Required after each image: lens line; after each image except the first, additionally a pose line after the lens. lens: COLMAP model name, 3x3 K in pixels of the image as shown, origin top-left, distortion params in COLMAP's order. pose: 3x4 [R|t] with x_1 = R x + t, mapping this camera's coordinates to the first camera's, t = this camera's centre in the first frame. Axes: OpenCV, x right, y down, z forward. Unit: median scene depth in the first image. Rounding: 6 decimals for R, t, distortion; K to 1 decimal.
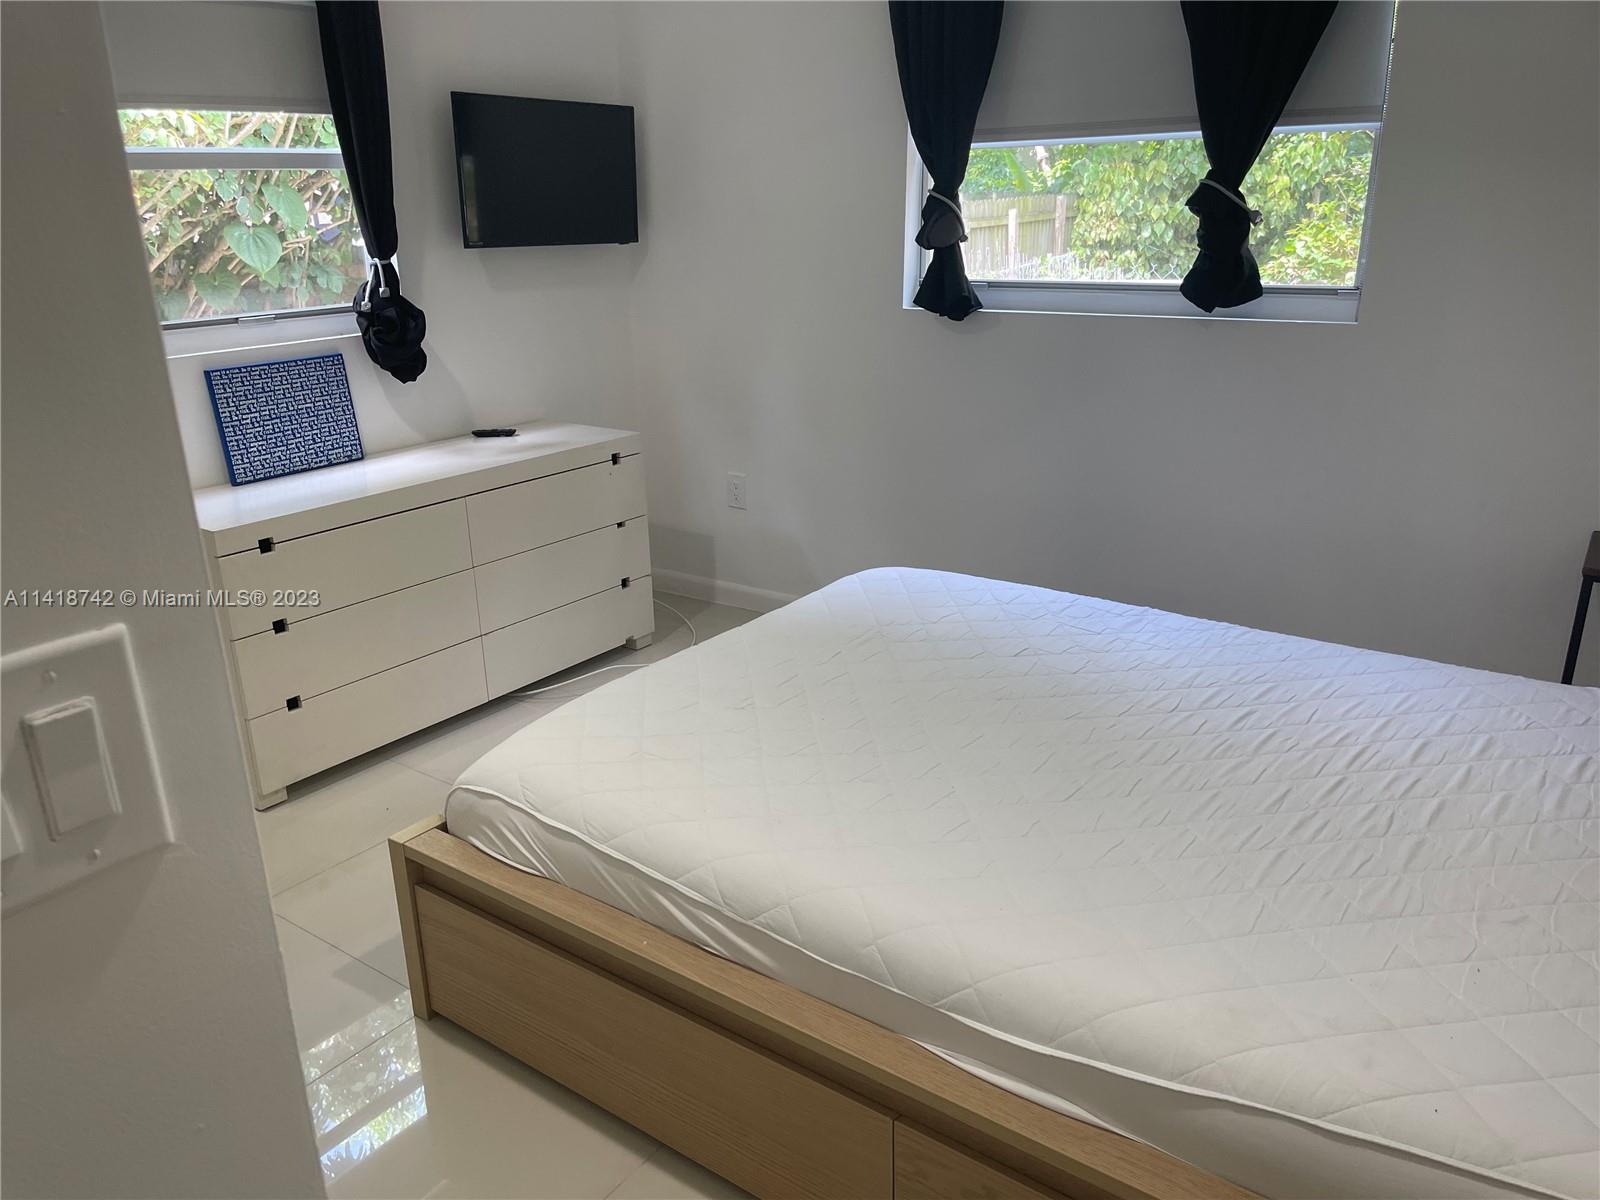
lens RADIAL K [[1189.3, 0, 794.7], [0, 1189.3, 605.4], [0, 0, 1]] dist [0.070675, -0.091069]
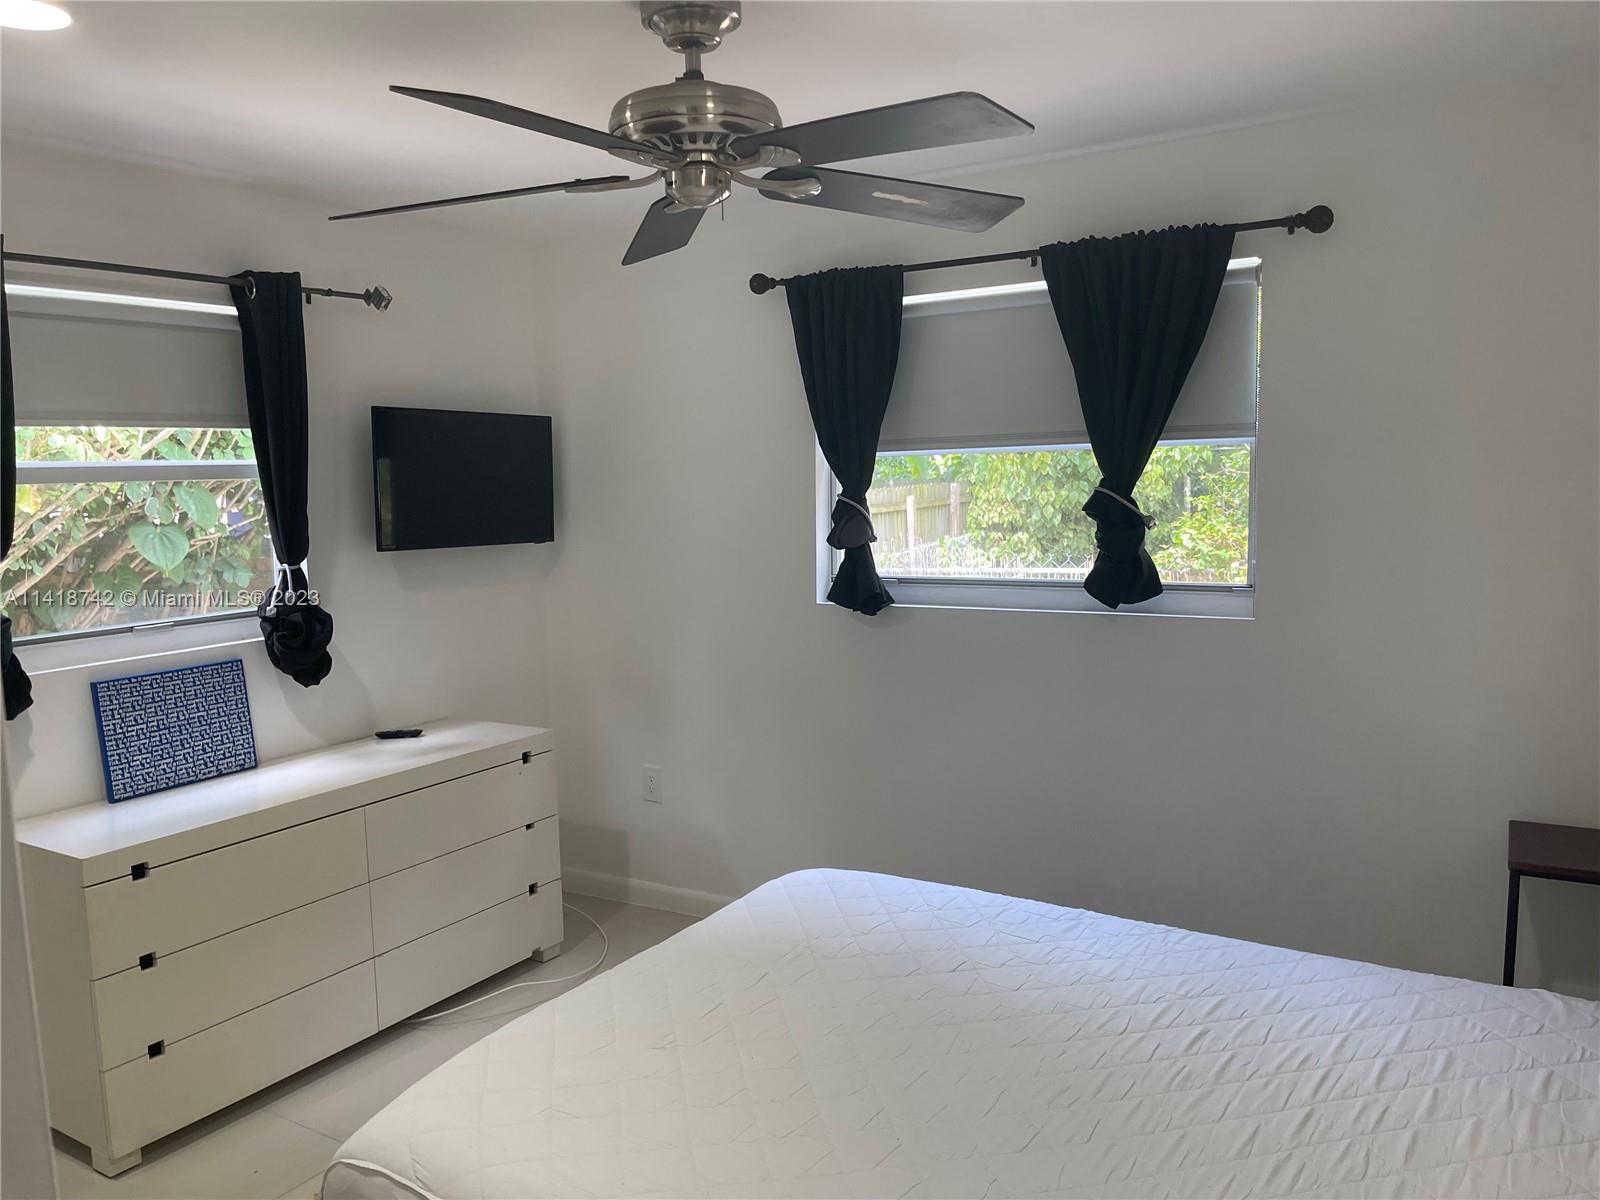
lens RADIAL K [[1187.5, 0, 793.8], [0, 1187.5, 602.7], [0, 0, 1]] dist [0.071910, -0.098611]
pose [[0.997065, -0.012893, 0.075462, -0.005794], [0.029404, 0.974605, -0.221994, -0.026109], [-0.070683, 0.223561, 0.972124, 0.018237]]
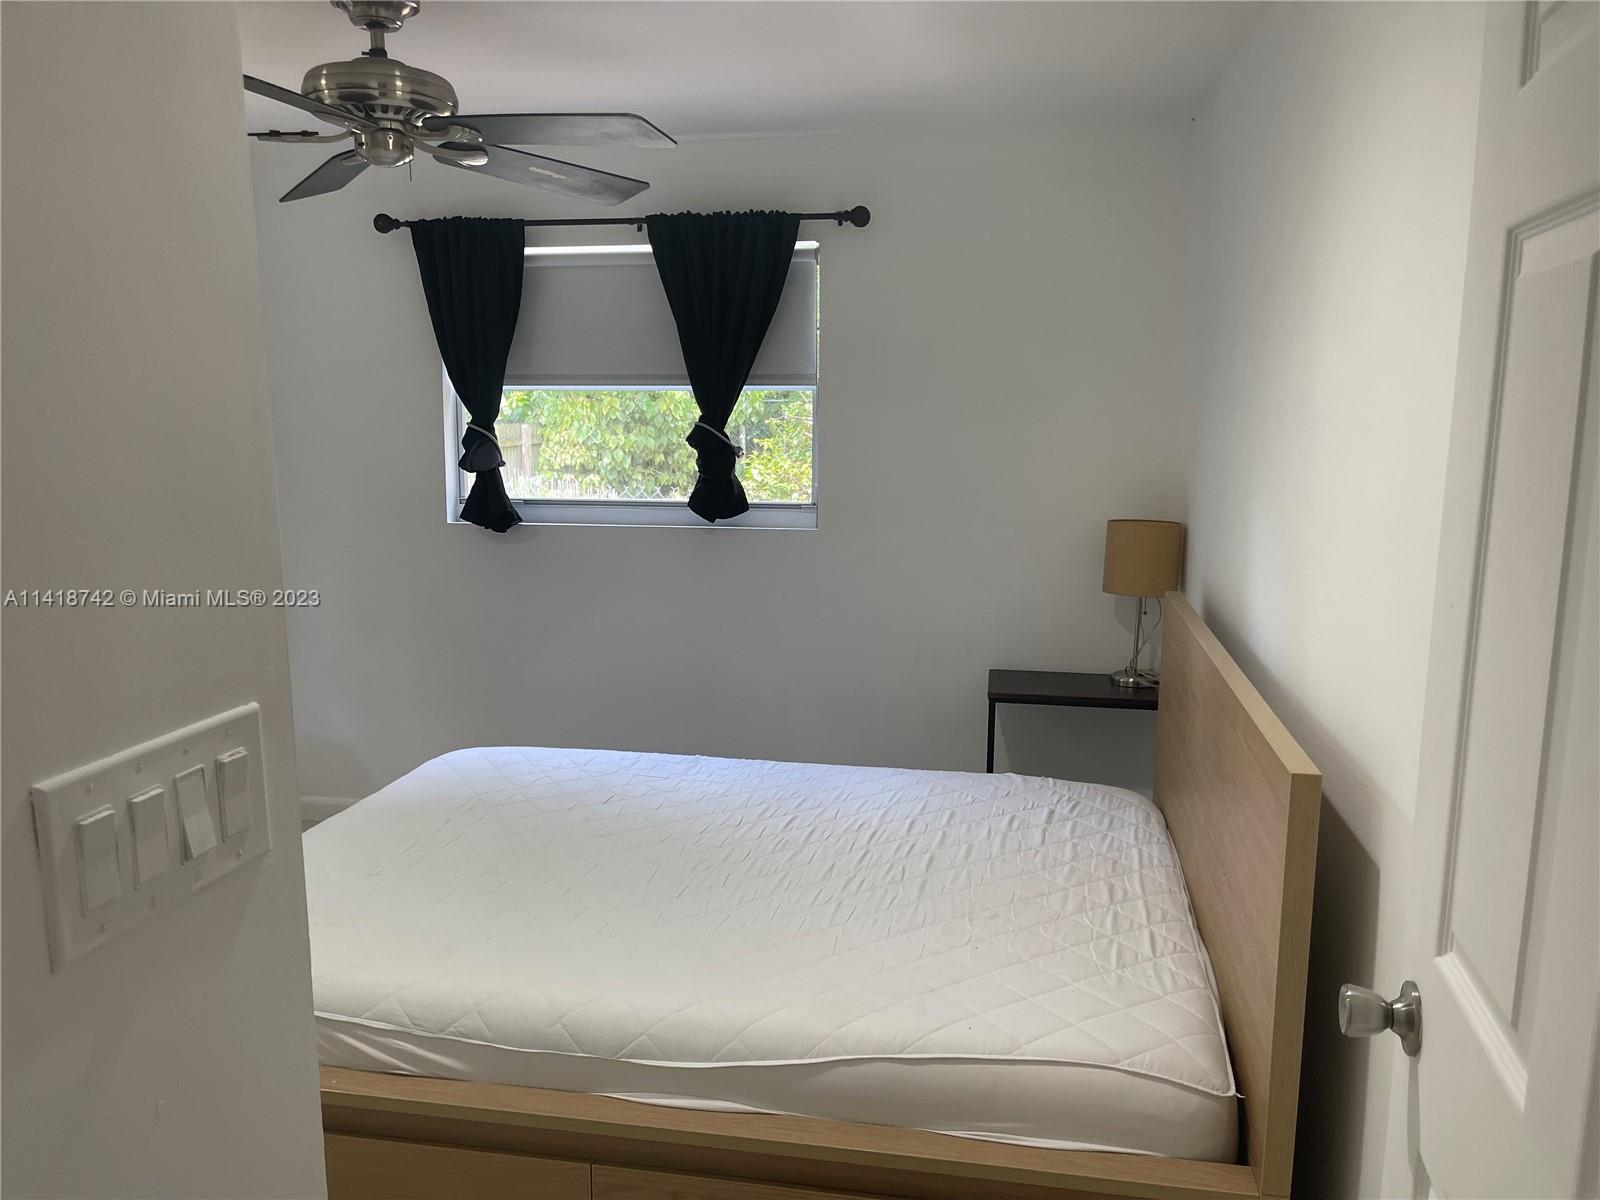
lens RADIAL K [[1204.9, 0, 796.0], [0, 1204.9, 607.5], [0, 0, 1]] dist [0.076444, -0.091597]
pose [[0.903068, -0.045771, 0.427052, -0.108725], [0.120489, 0.981376, -0.149610, 0.039967], [-0.412251, 0.186564, 0.891764, -0.137107]]
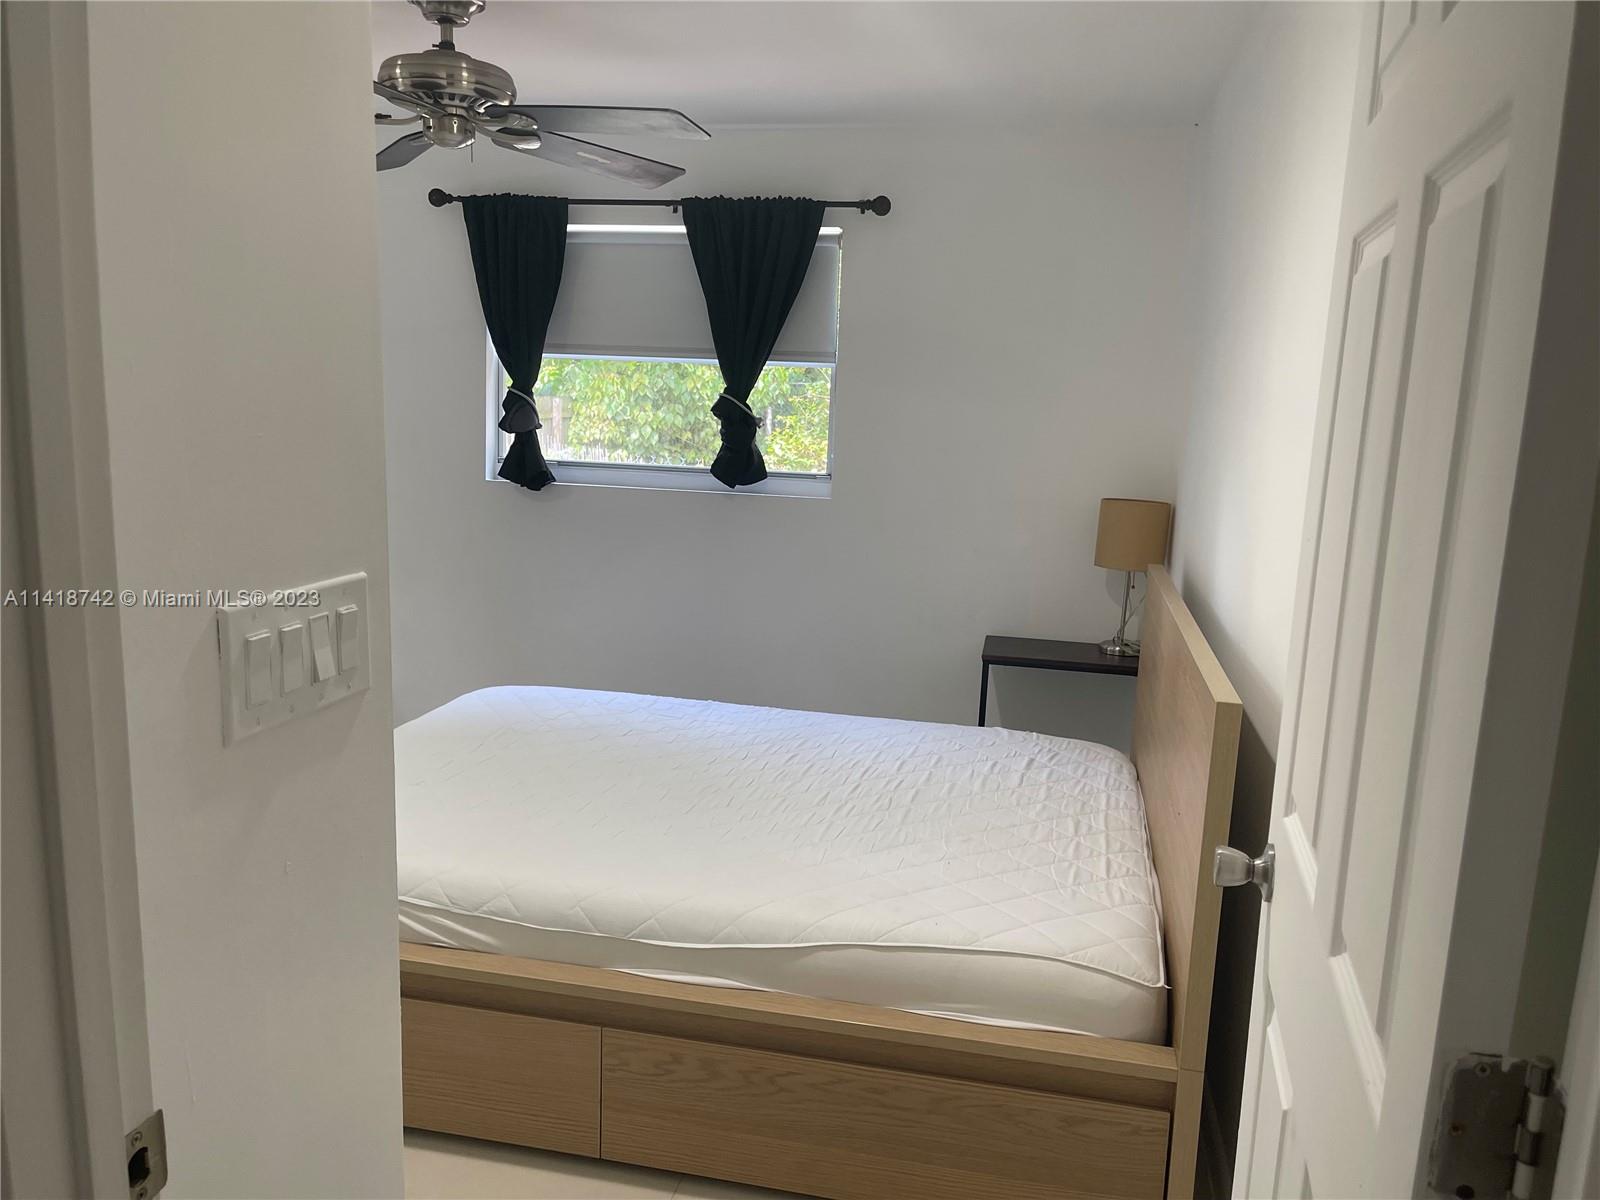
lens RADIAL K [[1212.8, 0, 792.1], [0, 1212.8, 602.0], [0, 0, 1]] dist [0.080875, -0.092173]
pose [[0.913161, -0.012590, 0.407404, -0.135738], [0.078794, 0.986121, -0.146137, 0.078313], [-0.399910, 0.165548, 0.901480, -0.213784]]
